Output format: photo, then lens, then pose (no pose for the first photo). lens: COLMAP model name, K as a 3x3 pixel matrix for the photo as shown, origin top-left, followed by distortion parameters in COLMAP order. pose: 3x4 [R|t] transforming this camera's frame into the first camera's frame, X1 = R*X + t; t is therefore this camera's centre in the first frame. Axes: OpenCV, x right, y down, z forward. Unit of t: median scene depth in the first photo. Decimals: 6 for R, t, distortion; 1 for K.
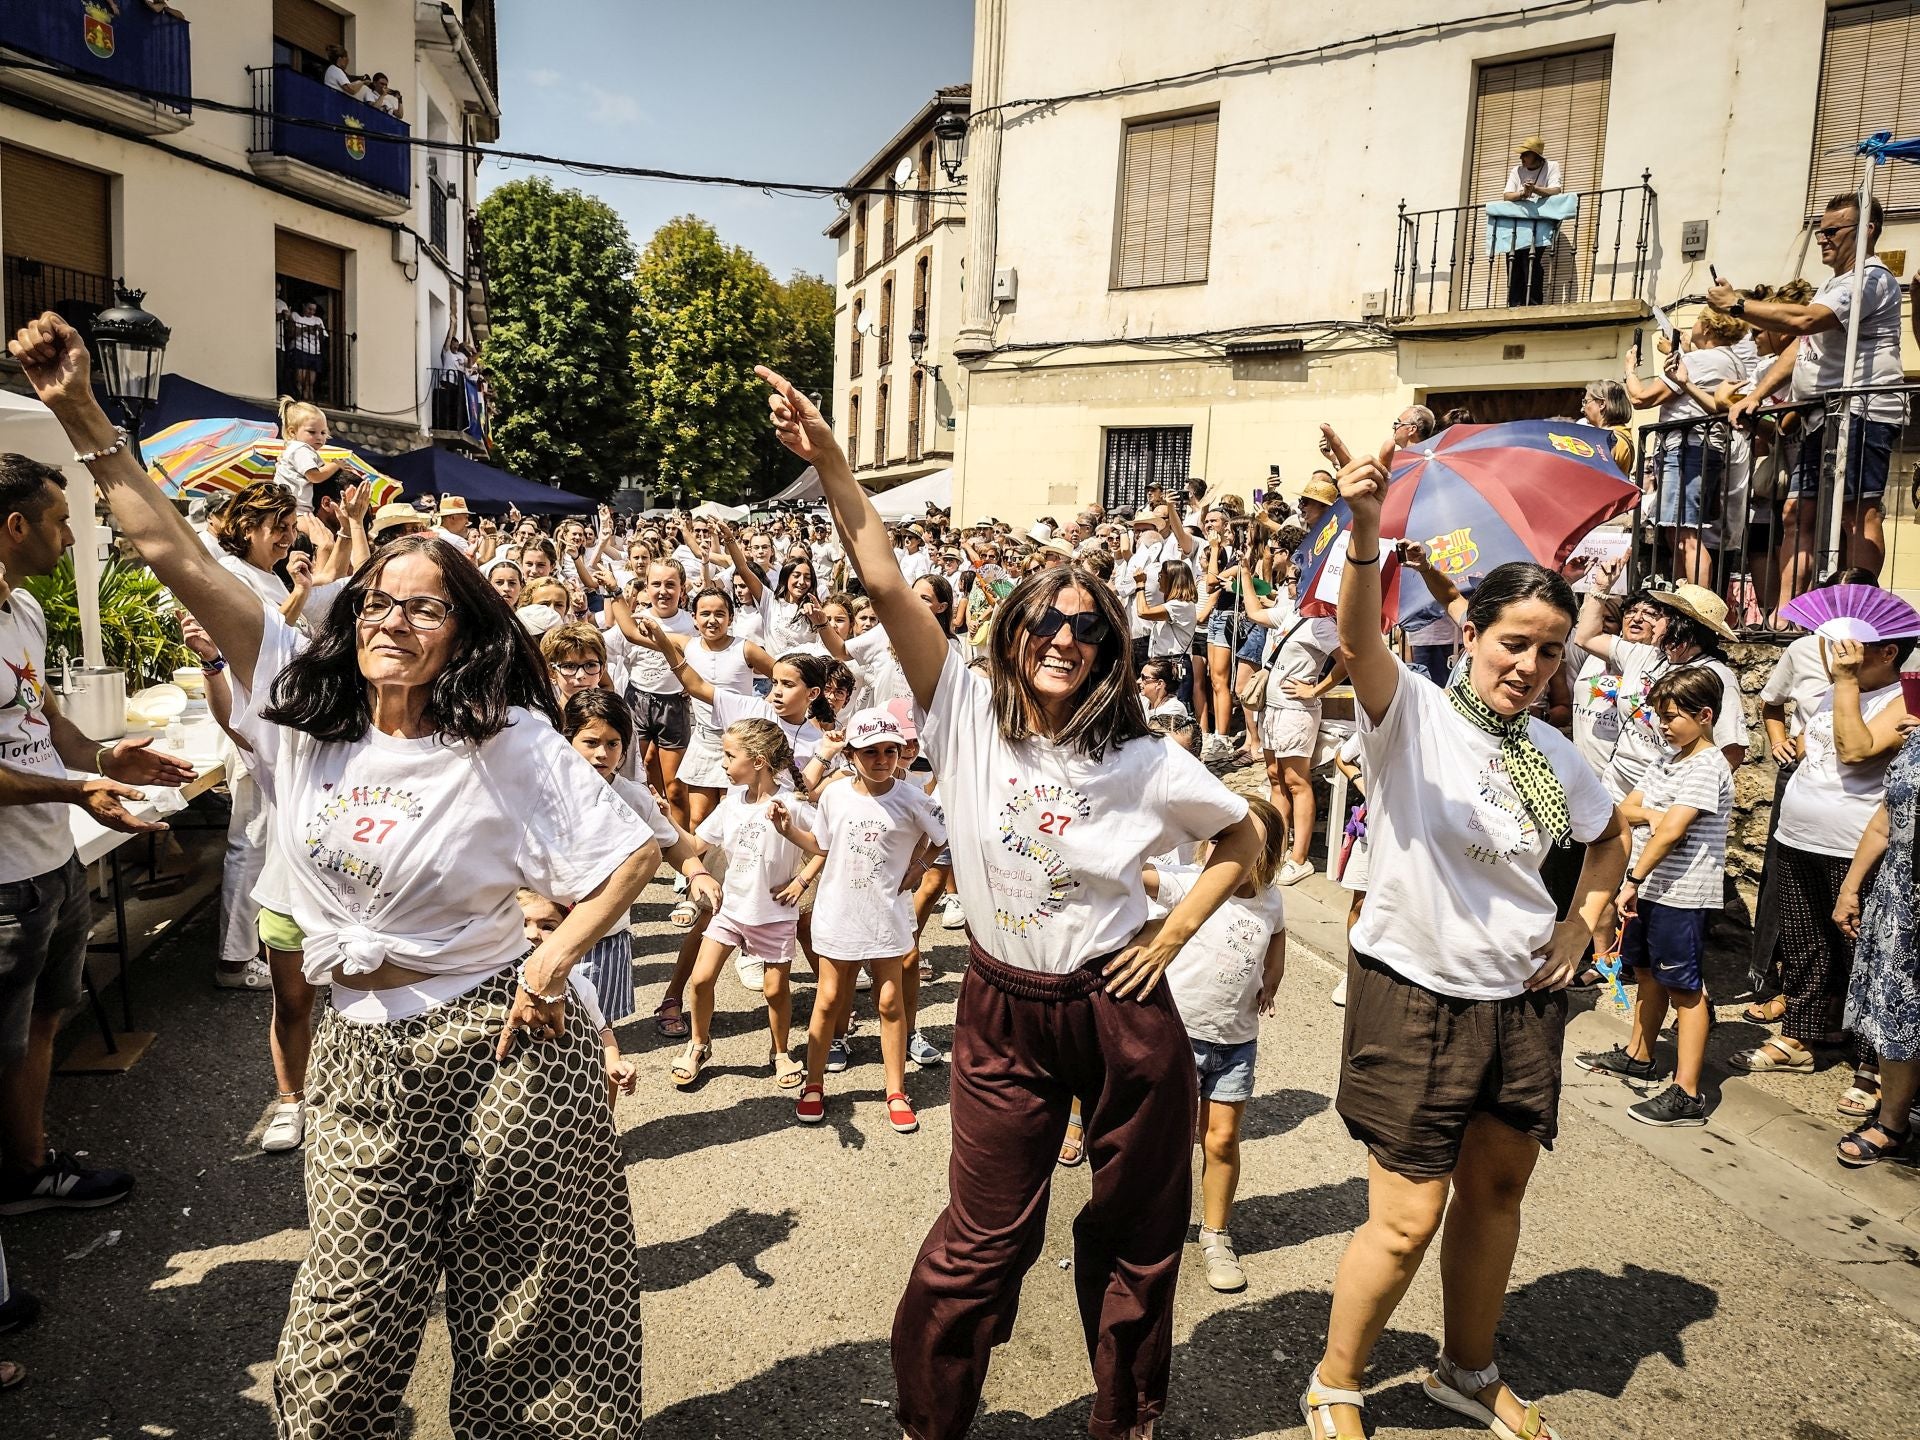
lens RADIAL K [[1310.9, 0, 922.7], [0, 1310.9, 712.4], [0, 0, 1]] dist [0.028475, -0.047524]
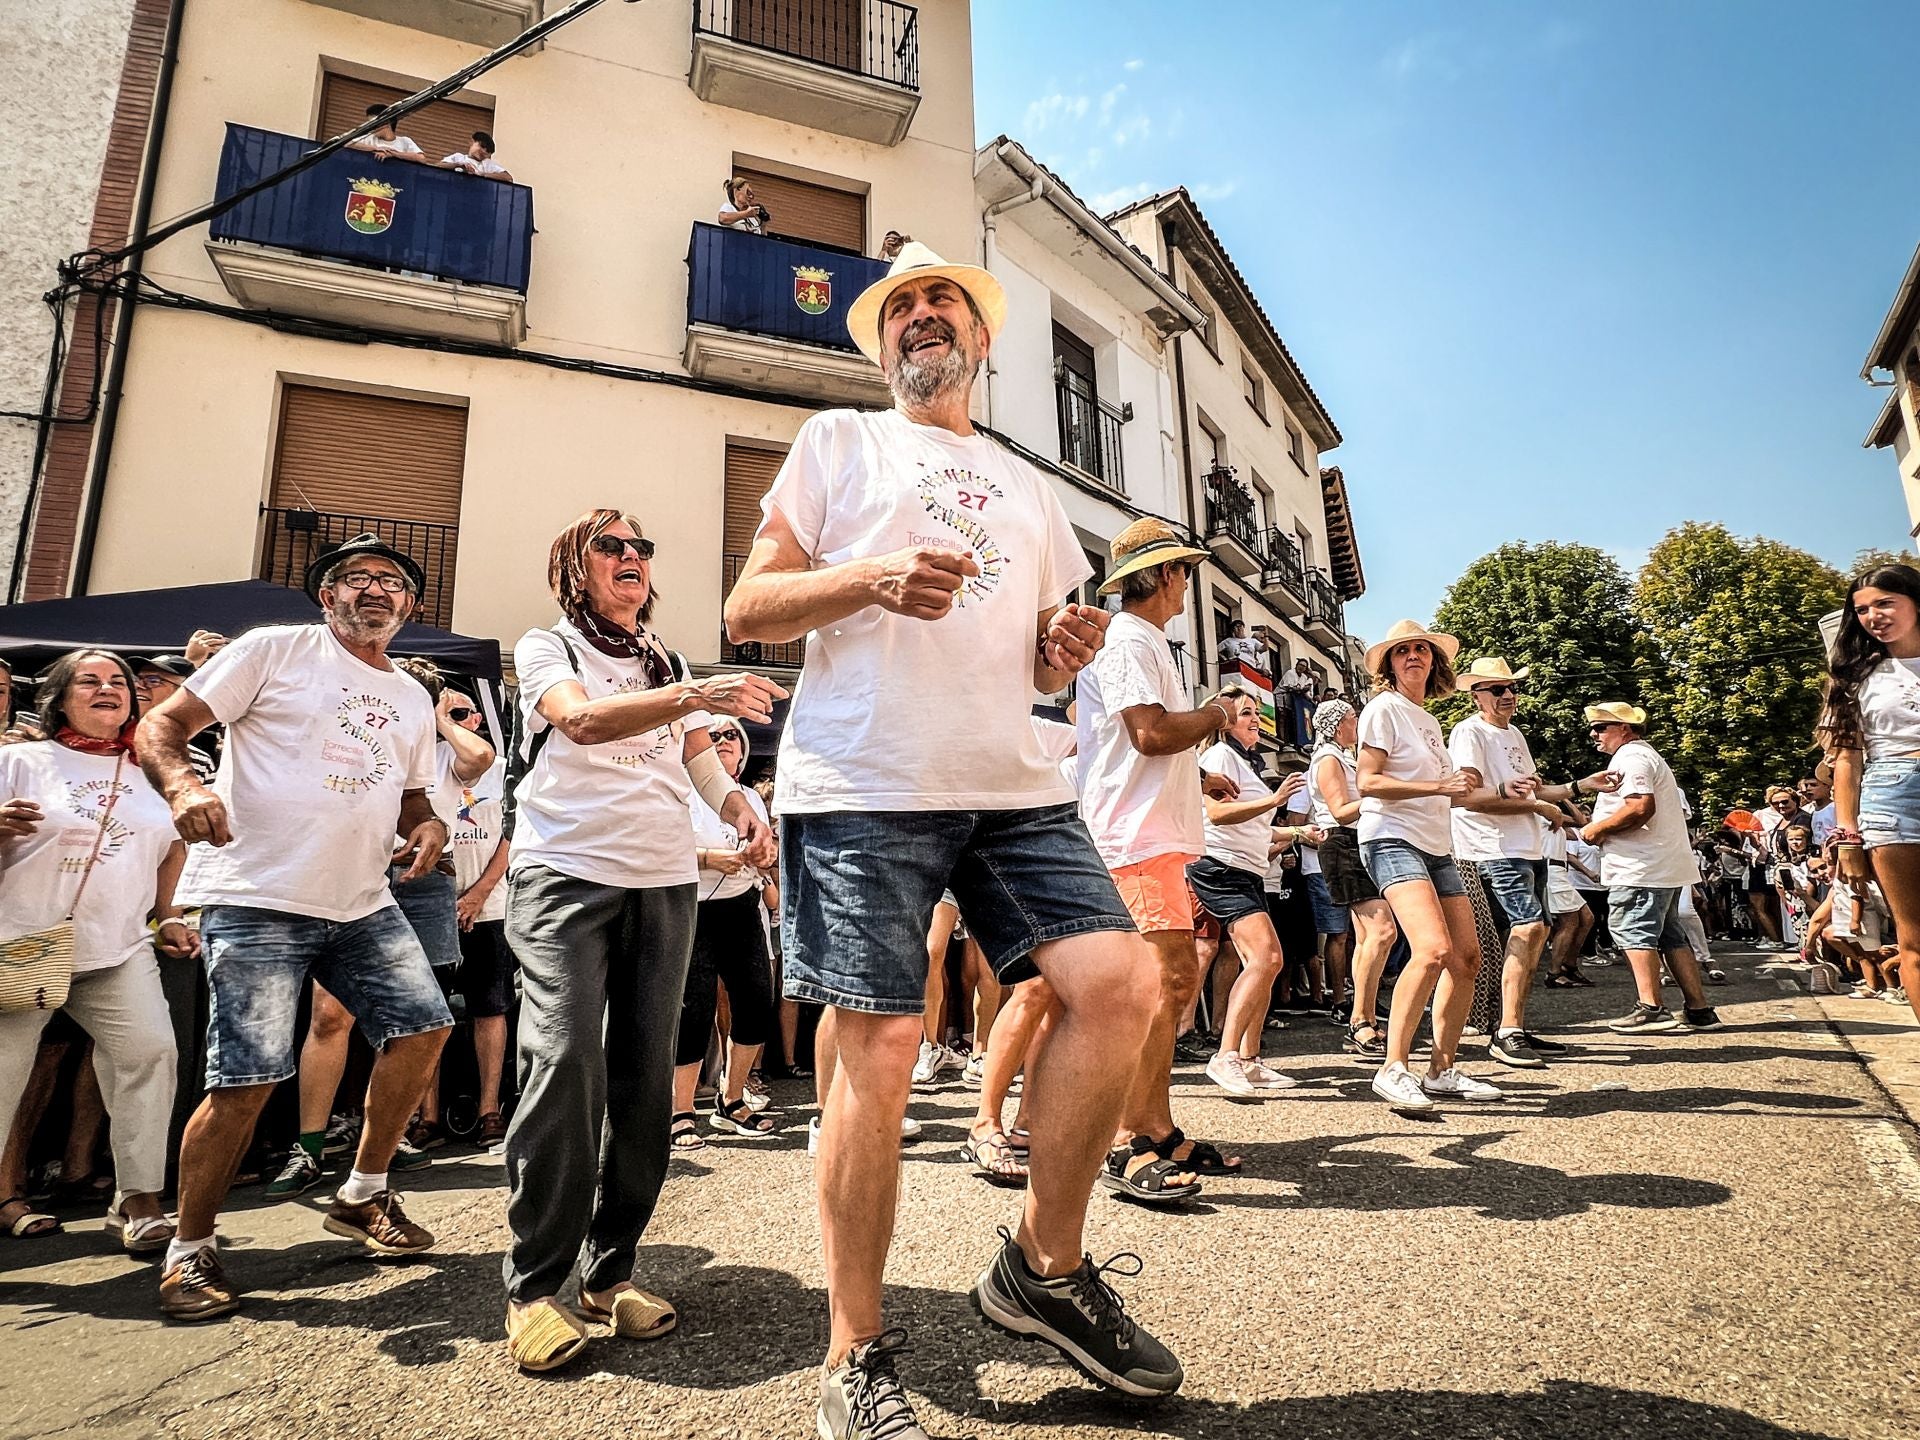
lens RADIAL K [[1038.6, 0, 960.3], [0, 1038.6, 717.0], [0, 0, 1]] dist [0.000070, 0.000963]
pose [[0.645300, -0.220521, -0.731409, -0.018216], [-0.029775, 0.949442, -0.312528, -0.036550], [0.763349, 0.223452, 0.606109, 0.584404]]
